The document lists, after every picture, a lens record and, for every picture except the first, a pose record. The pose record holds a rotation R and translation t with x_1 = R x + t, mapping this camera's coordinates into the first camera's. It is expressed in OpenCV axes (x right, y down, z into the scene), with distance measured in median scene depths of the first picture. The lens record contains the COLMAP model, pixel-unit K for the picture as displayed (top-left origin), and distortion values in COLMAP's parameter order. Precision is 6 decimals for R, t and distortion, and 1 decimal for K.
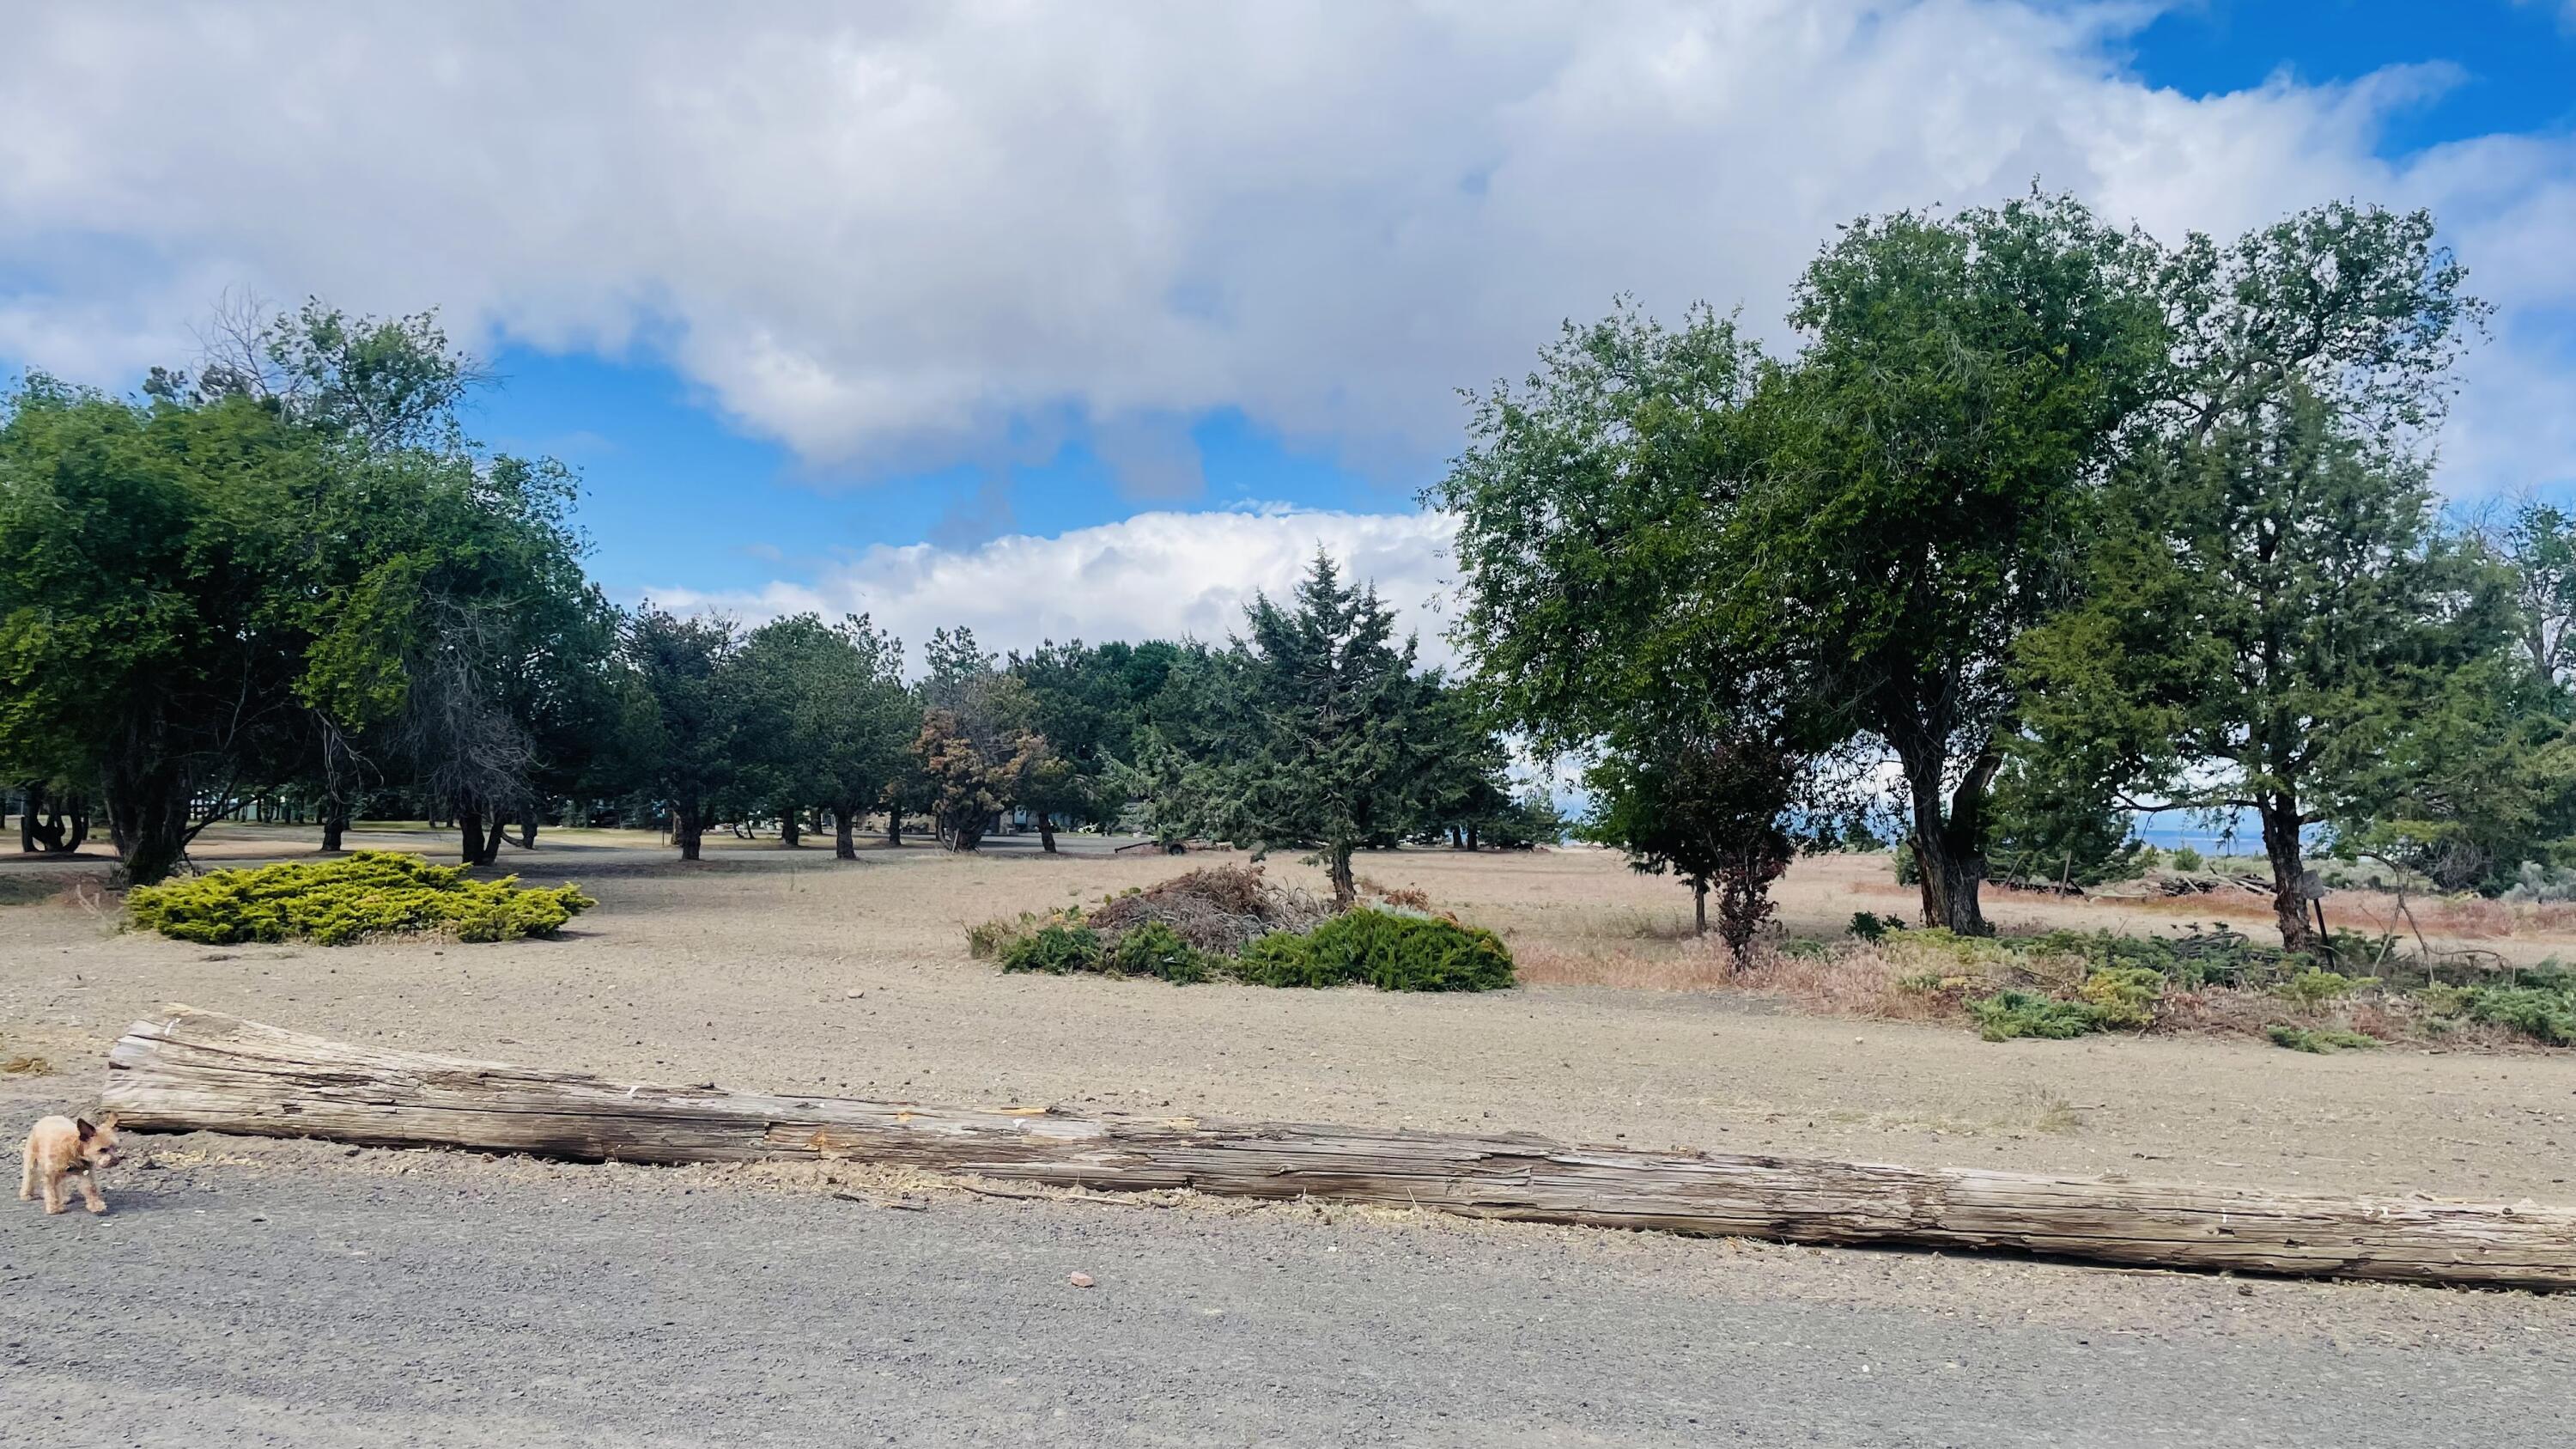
lens RADIAL K [[1936.3, 0, 1274.2], [0, 1936.3, 731.0], [0, 0, 1]] dist [0.098053, -0.116989]
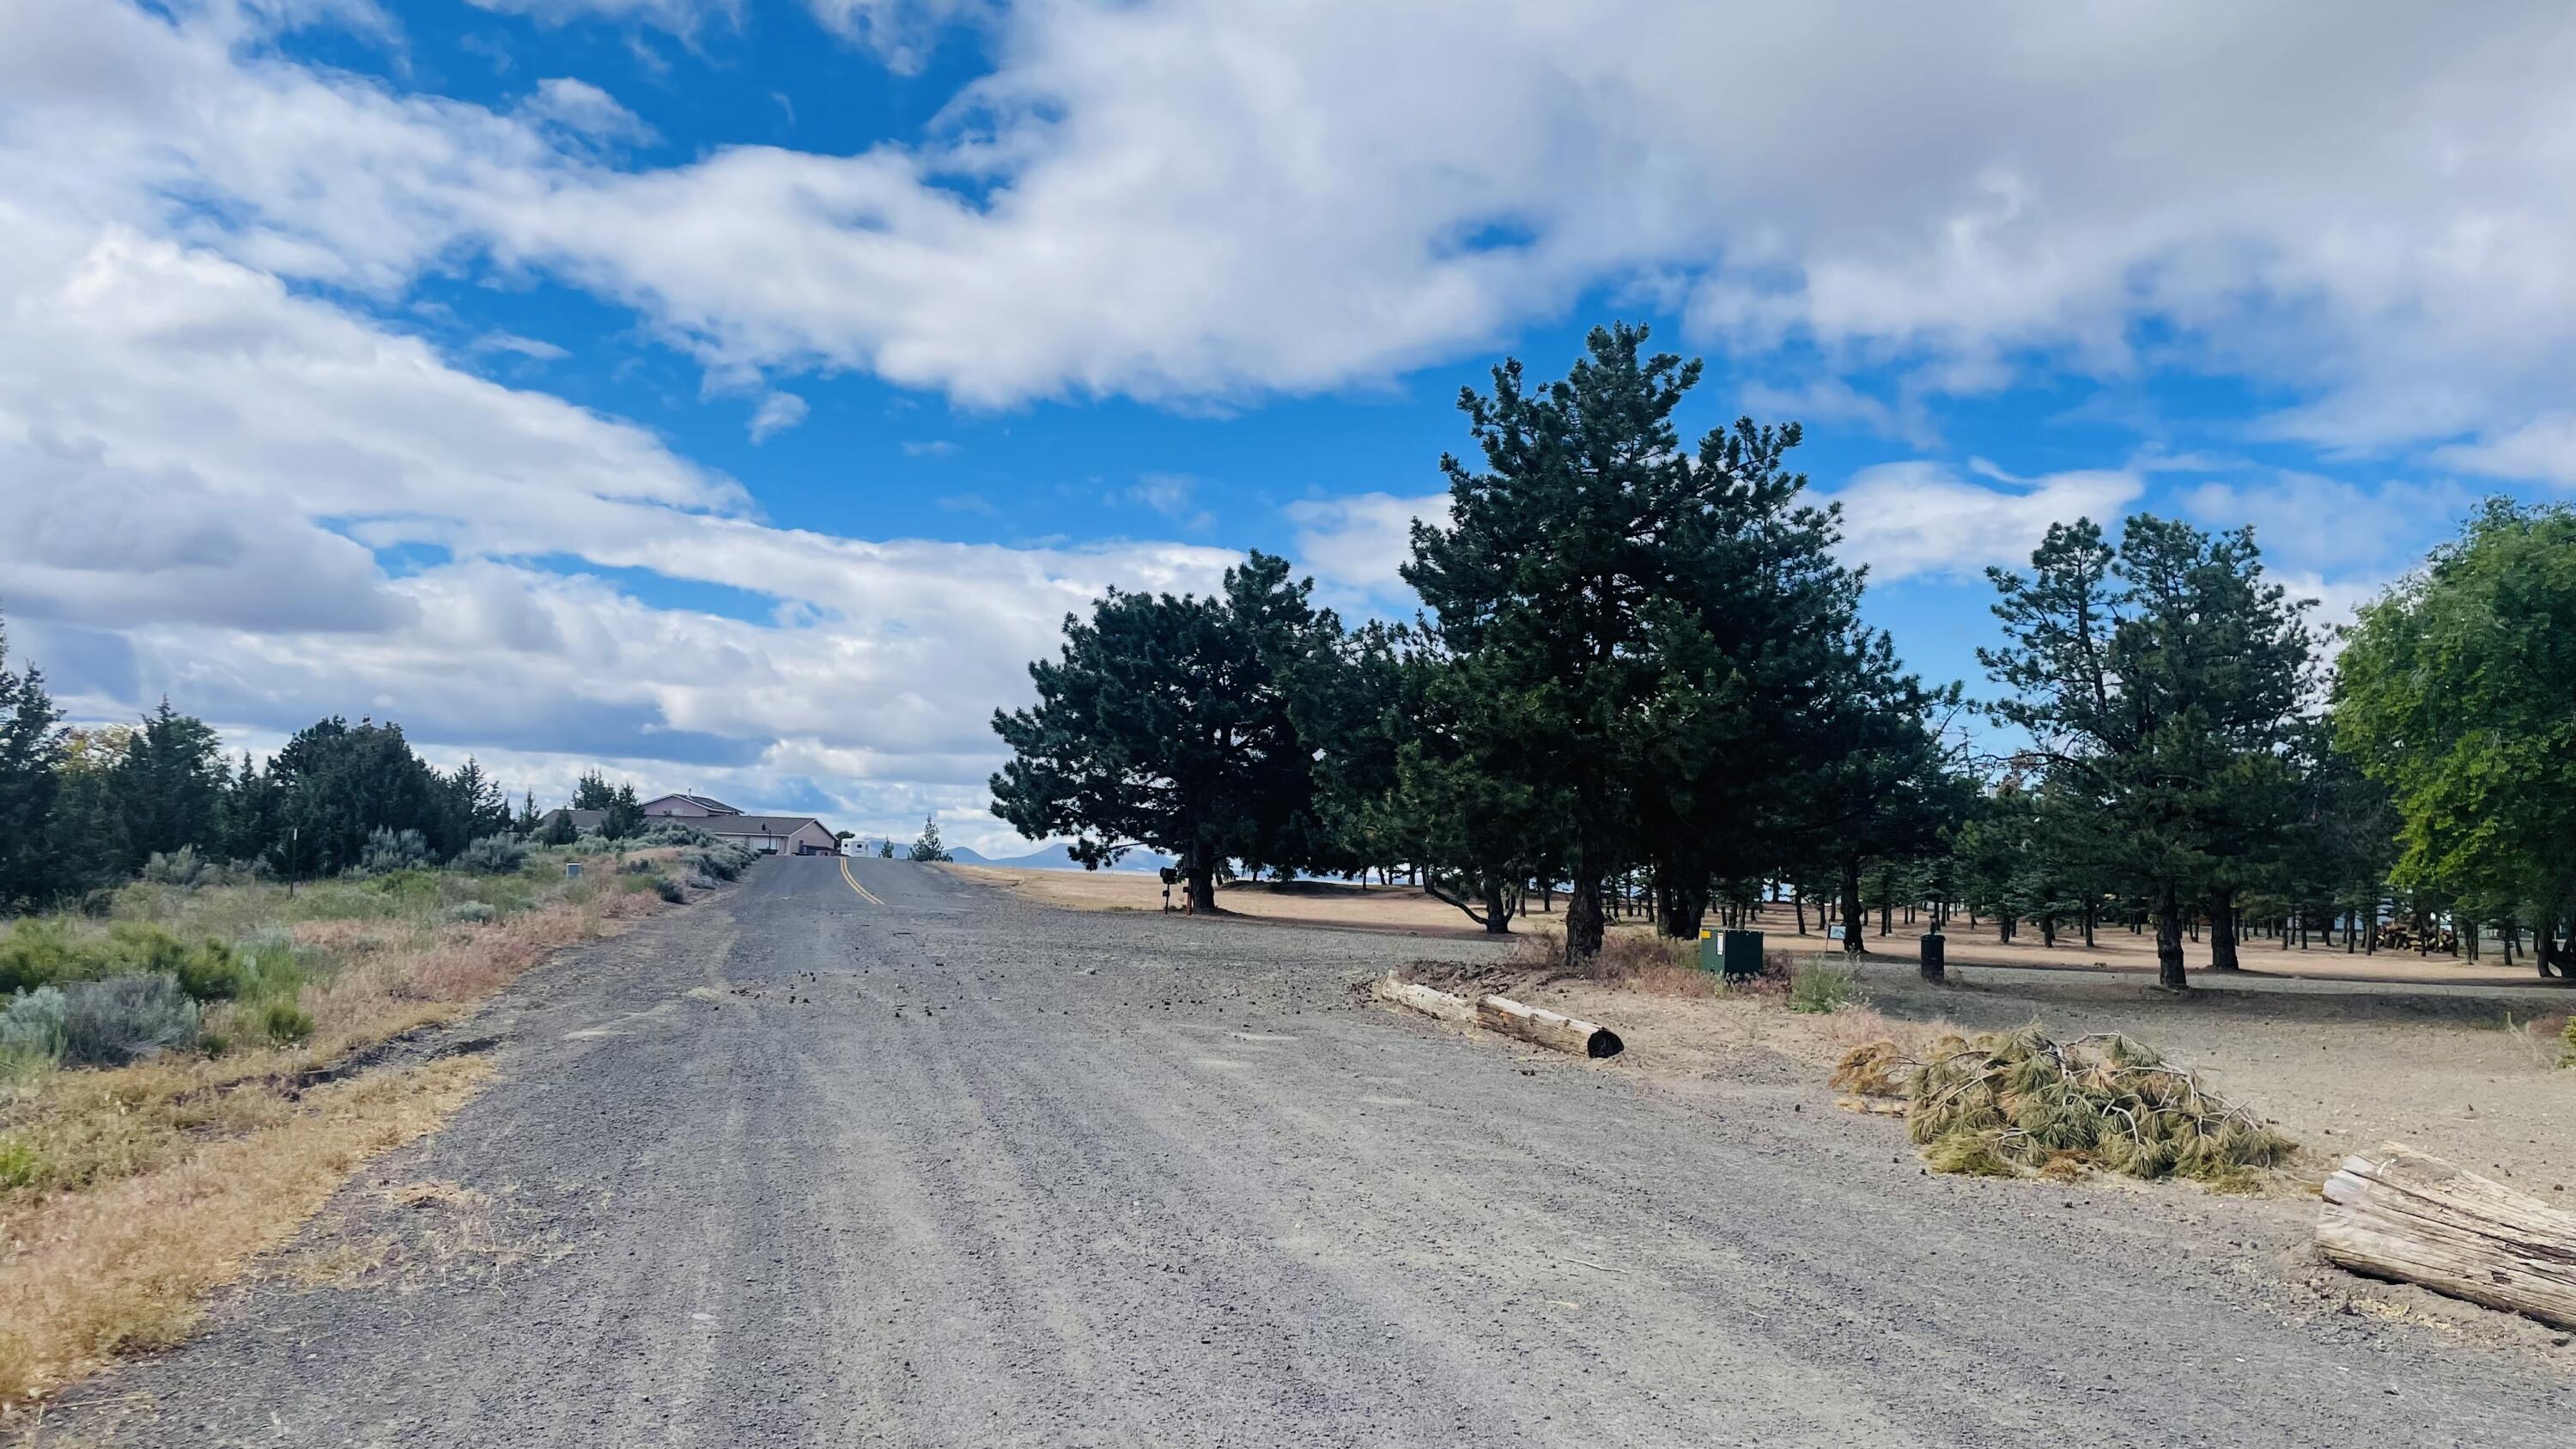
lens RADIAL K [[1936.3, 0, 1294.5], [0, 1936.3, 749.0], [0, 0, 1]] dist [0.098053, -0.116989]
pose [[0.408435, -0.062035, -0.910677, 0.106100], [0.013804, 0.997994, -0.061792, 0.000596], [0.912683, 0.012667, 0.408471, 0.133223]]
